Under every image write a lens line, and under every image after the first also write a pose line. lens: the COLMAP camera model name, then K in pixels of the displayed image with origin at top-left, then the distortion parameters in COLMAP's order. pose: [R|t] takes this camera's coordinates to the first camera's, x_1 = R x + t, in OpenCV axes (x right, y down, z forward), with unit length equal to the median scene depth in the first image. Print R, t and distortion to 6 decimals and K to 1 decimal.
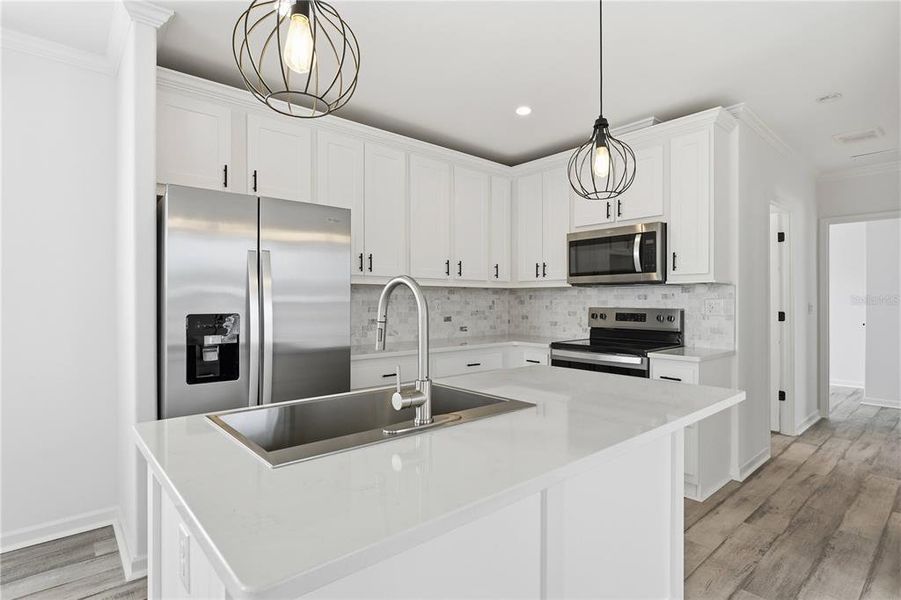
lens RADIAL K [[457.6, 0, 453.3], [0, 457.6, 300.0], [0, 0, 1]] dist [0.000231, 0.000025]
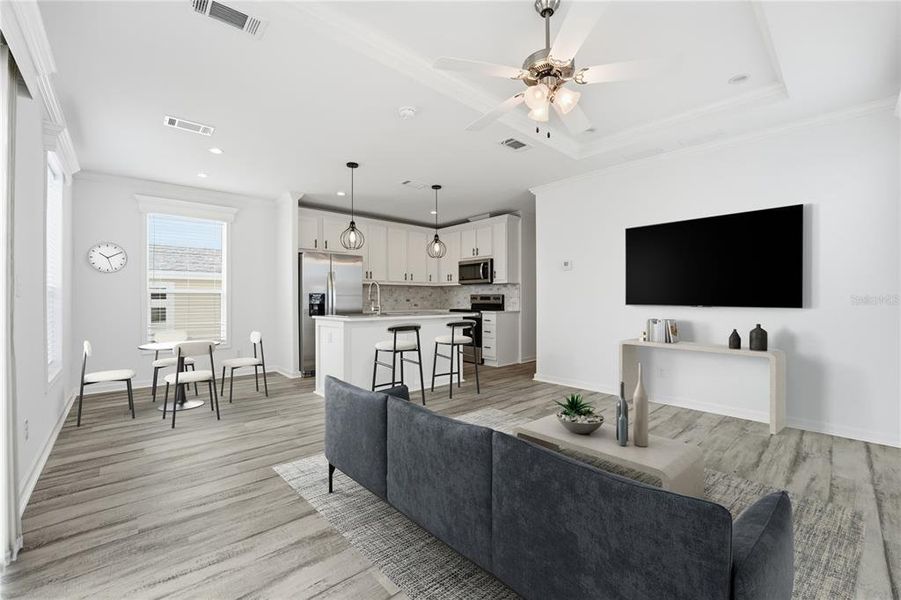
lens RADIAL K [[369.9, 0, 455.0], [0, 369.9, 302.5], [0, 0, 1]] dist [-0.022696, 0.000267]
pose [[0.999766, -0.002487, 0.021468, 0.199379], [0.002272, 0.999947, 0.010045, 0.040598], [-0.021492, -0.009994, 0.999719, -0.867312]]
